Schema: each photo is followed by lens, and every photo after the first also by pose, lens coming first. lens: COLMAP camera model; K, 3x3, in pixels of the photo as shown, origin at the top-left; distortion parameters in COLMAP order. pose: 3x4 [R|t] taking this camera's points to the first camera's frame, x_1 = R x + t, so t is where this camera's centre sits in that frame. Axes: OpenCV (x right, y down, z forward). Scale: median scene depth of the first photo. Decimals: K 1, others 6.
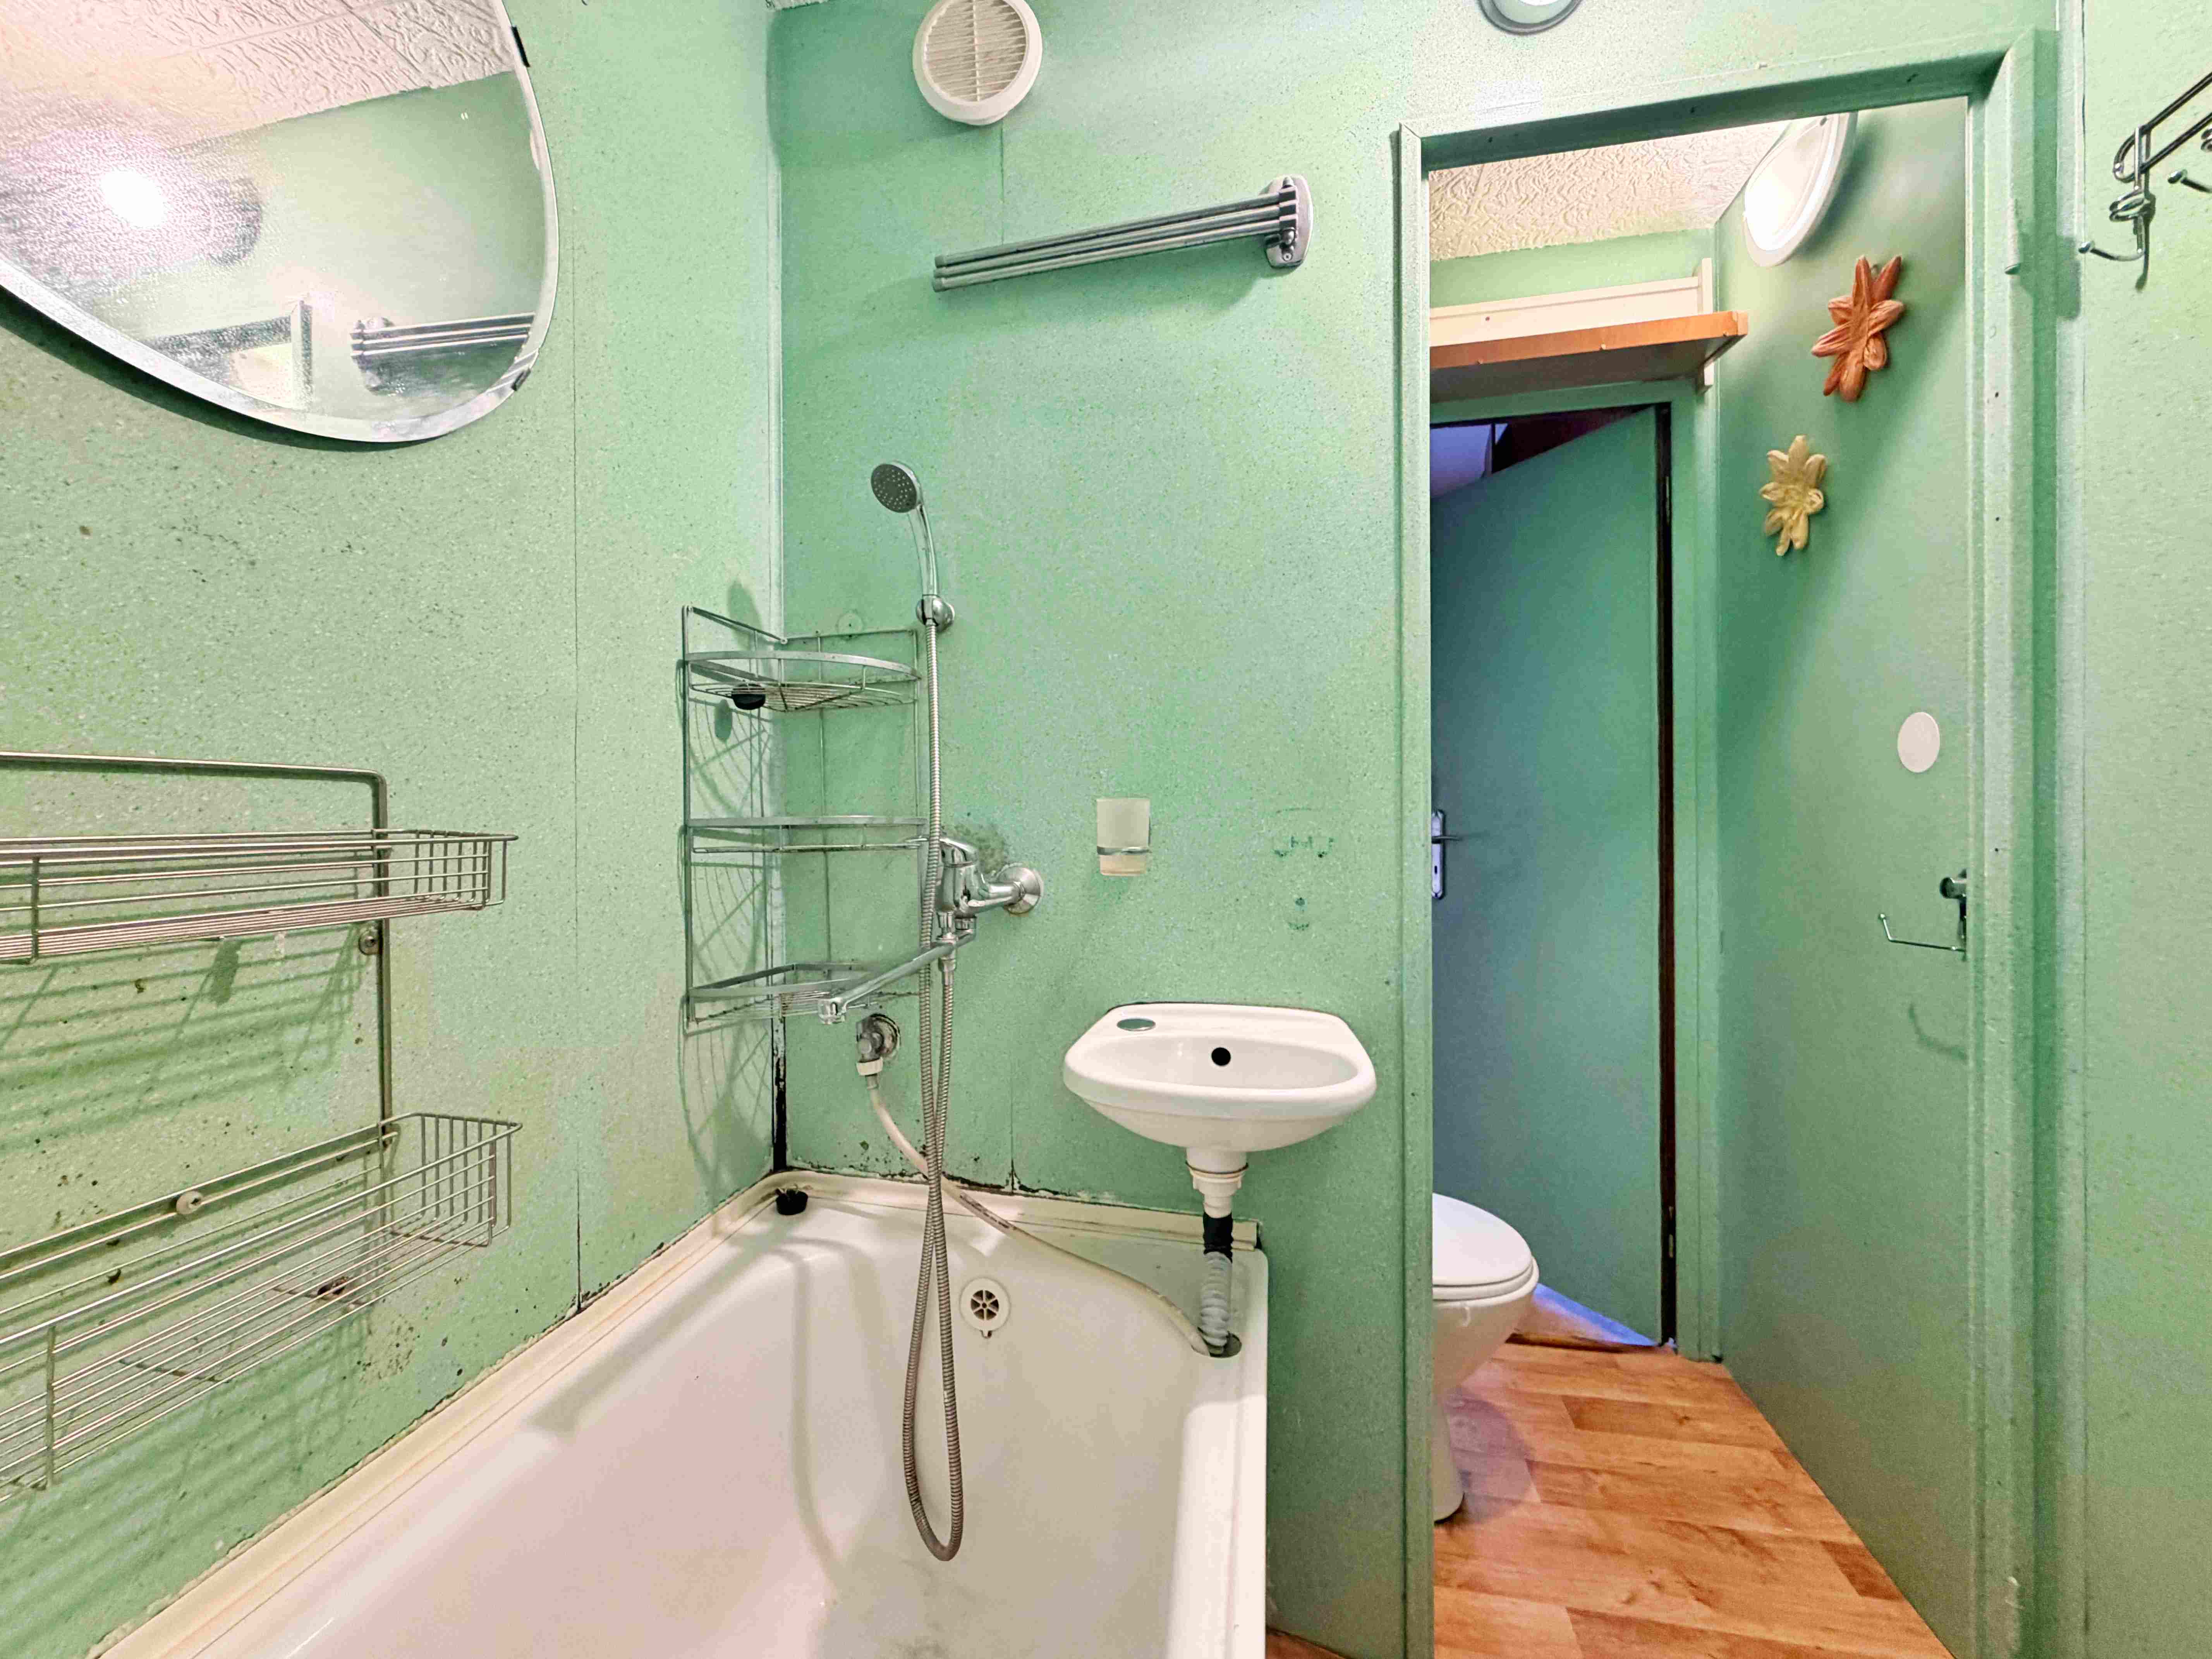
lens RADIAL K [[879.5, 0, 1096.0], [0, 879.5, 826.5], [0, 0, 1]] dist [0.000658, -0.000075]
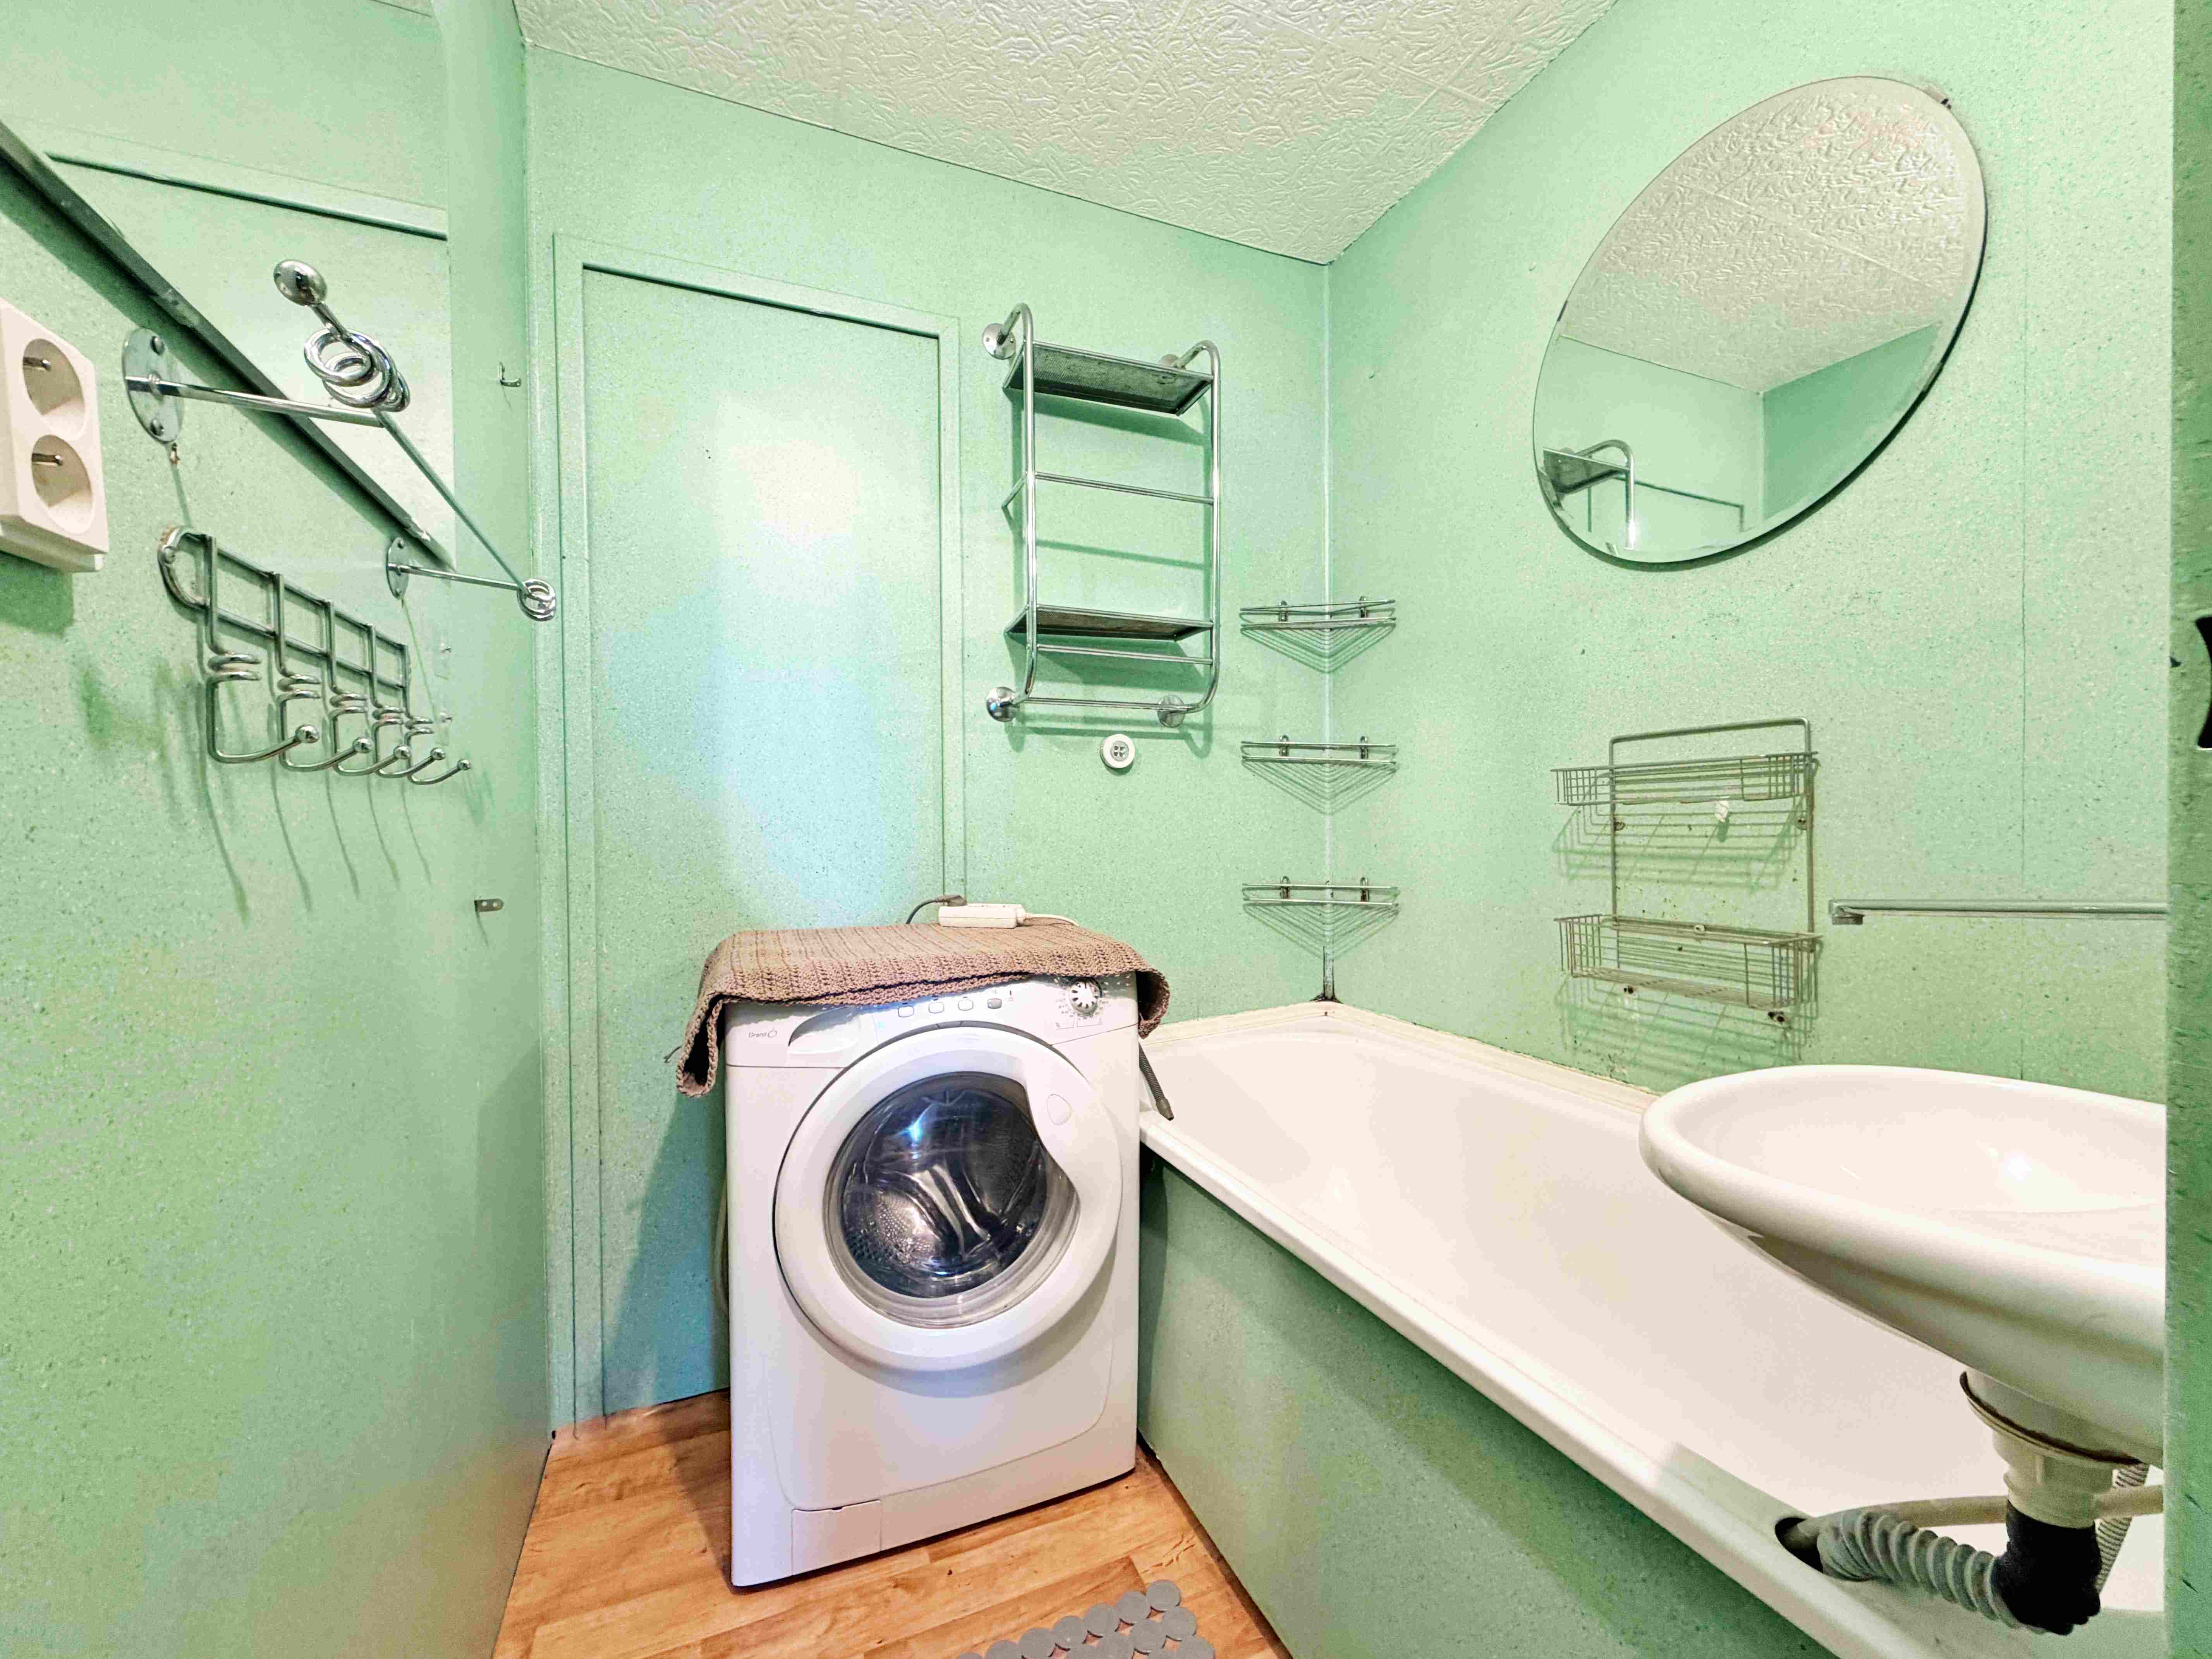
lens RADIAL K [[890.2, 0, 1097.2], [0, 890.2, 833.7], [0, 0, 1]] dist [0.003002, 0.000101]
pose [[-0.826450, 0.022129, -0.562576, 1.276743], [0.010143, 0.999650, 0.024420, 0.106335], [0.562919, 0.014475, -0.826385, 1.746190]]
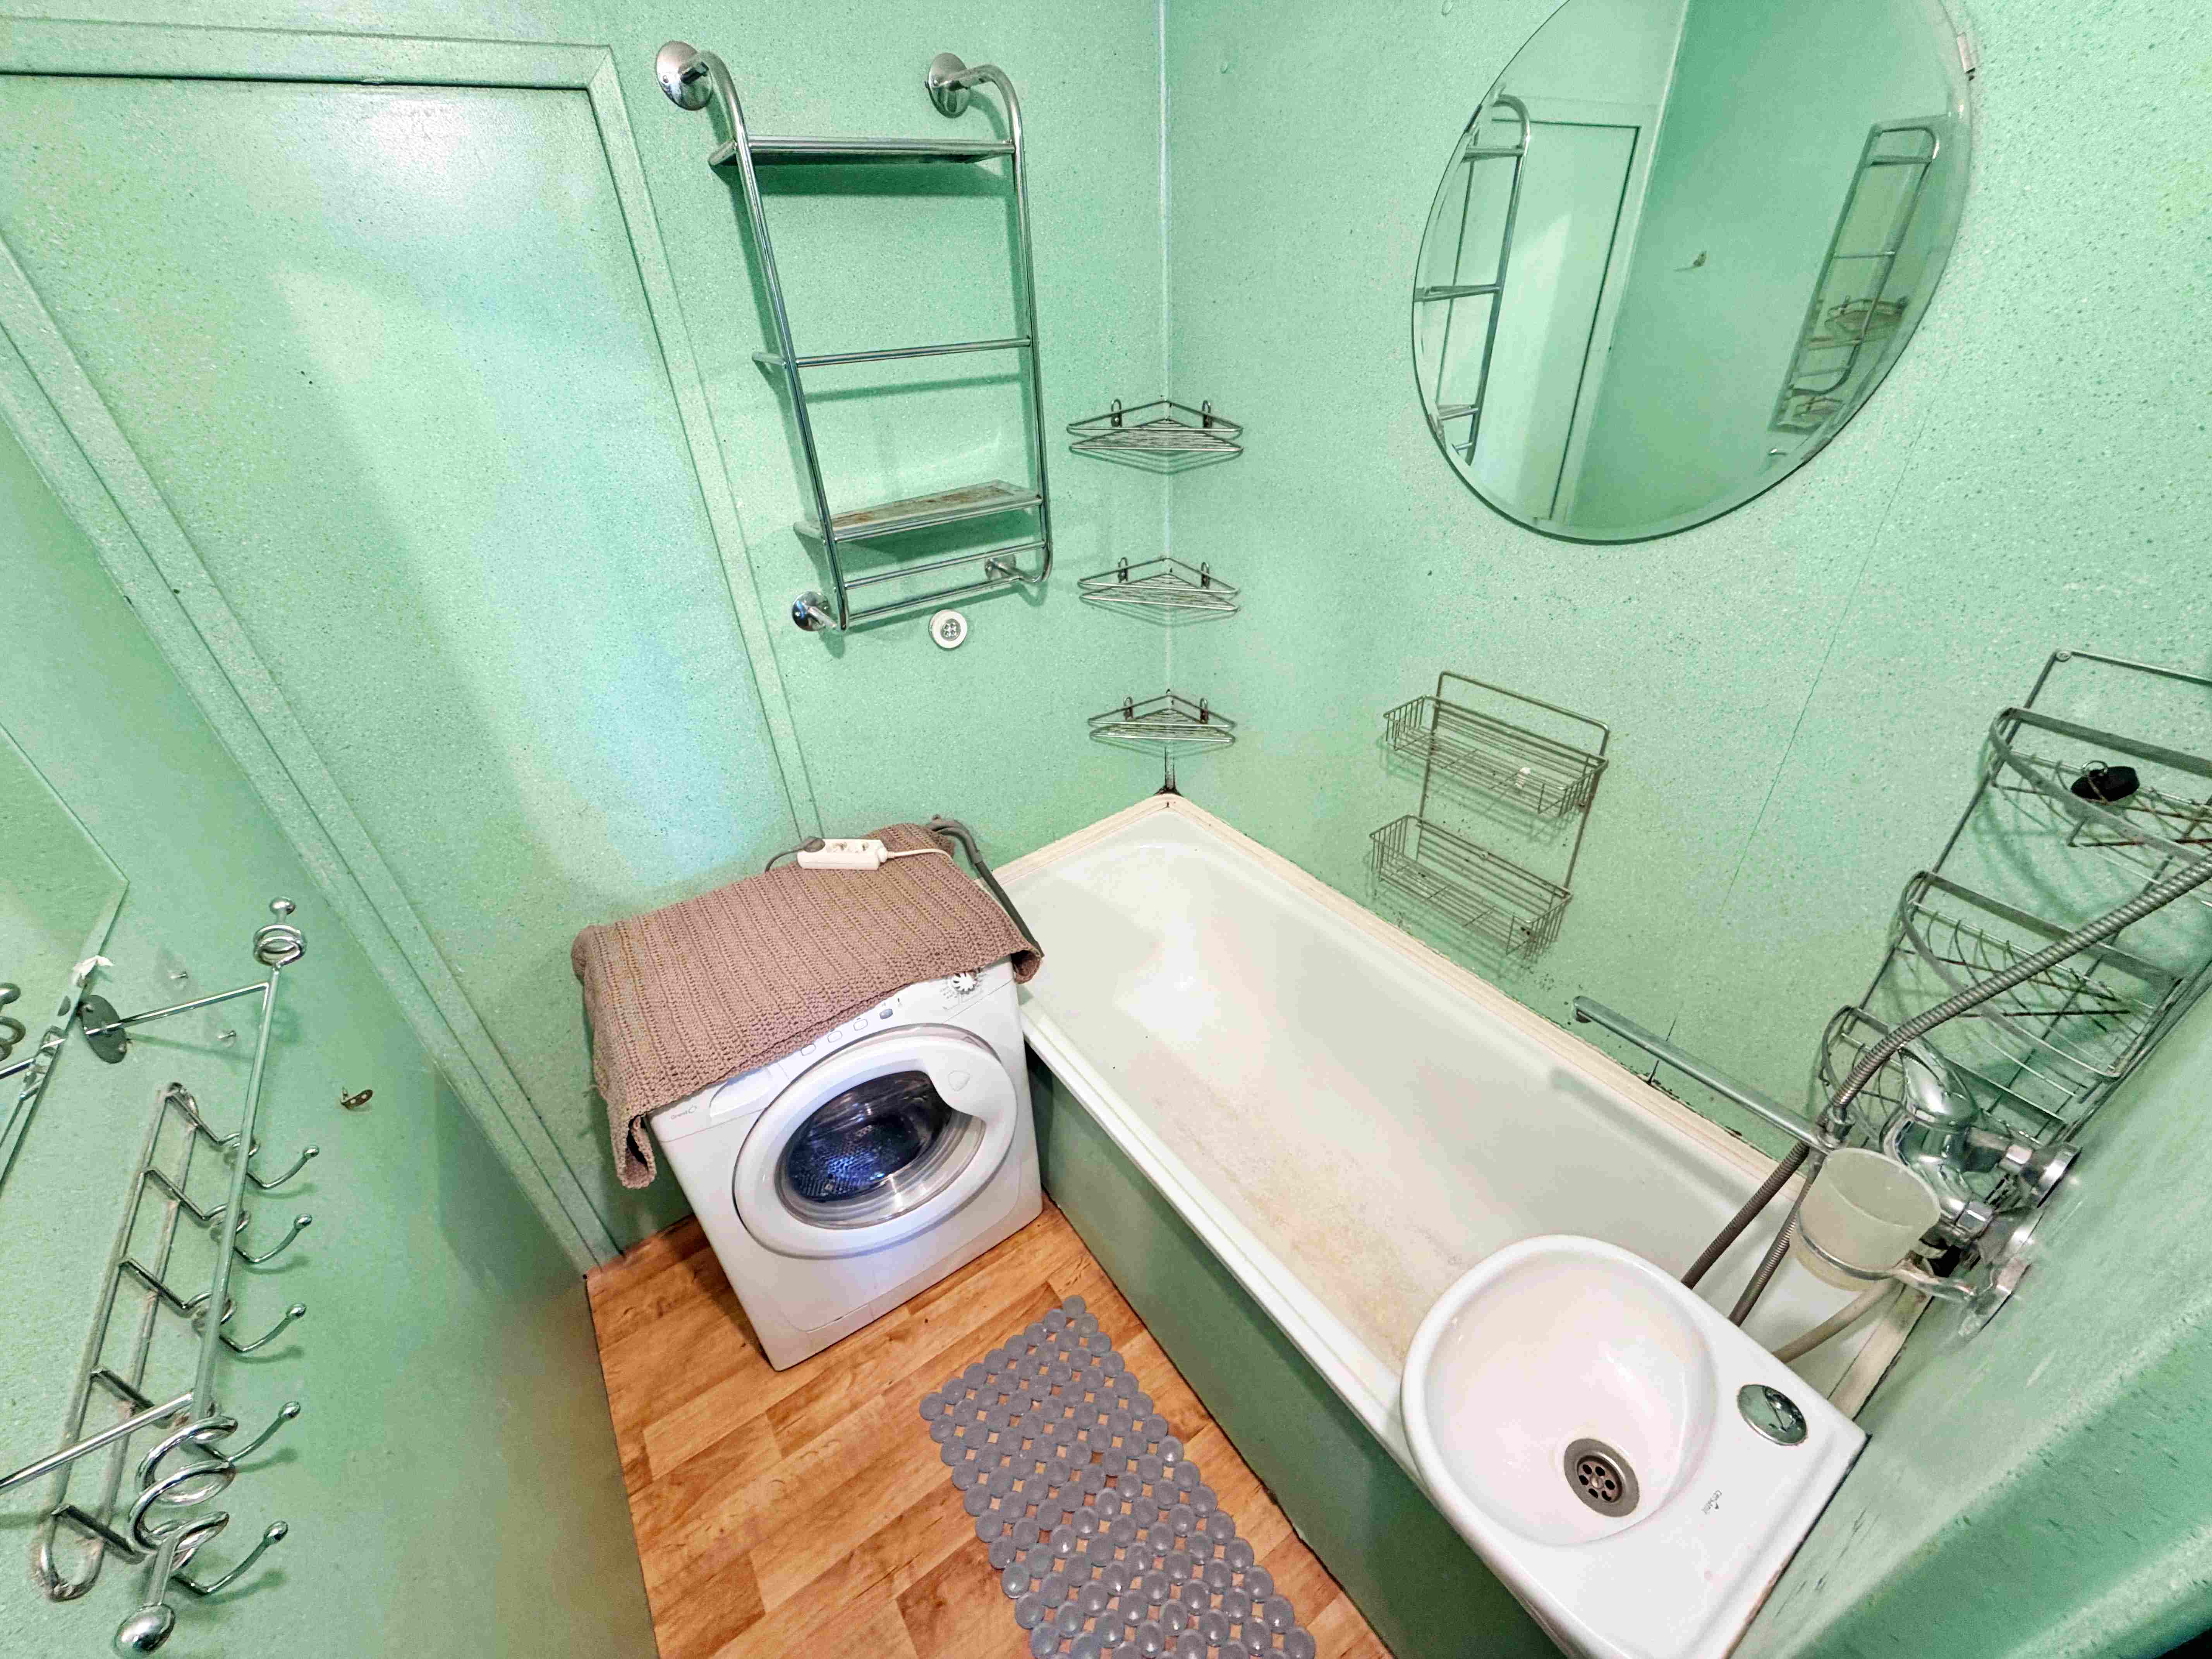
lens RADIAL K [[879.5, 0, 1096.0], [0, 879.5, 826.5], [0, 0, 1]] dist [0.000658, -0.000075]
pose [[-0.694514, 0.427386, -0.578784, 1.057384], [0.055339, 0.833798, 0.549289, -0.975664], [0.717348, 0.349460, -0.602736, 1.496792]]
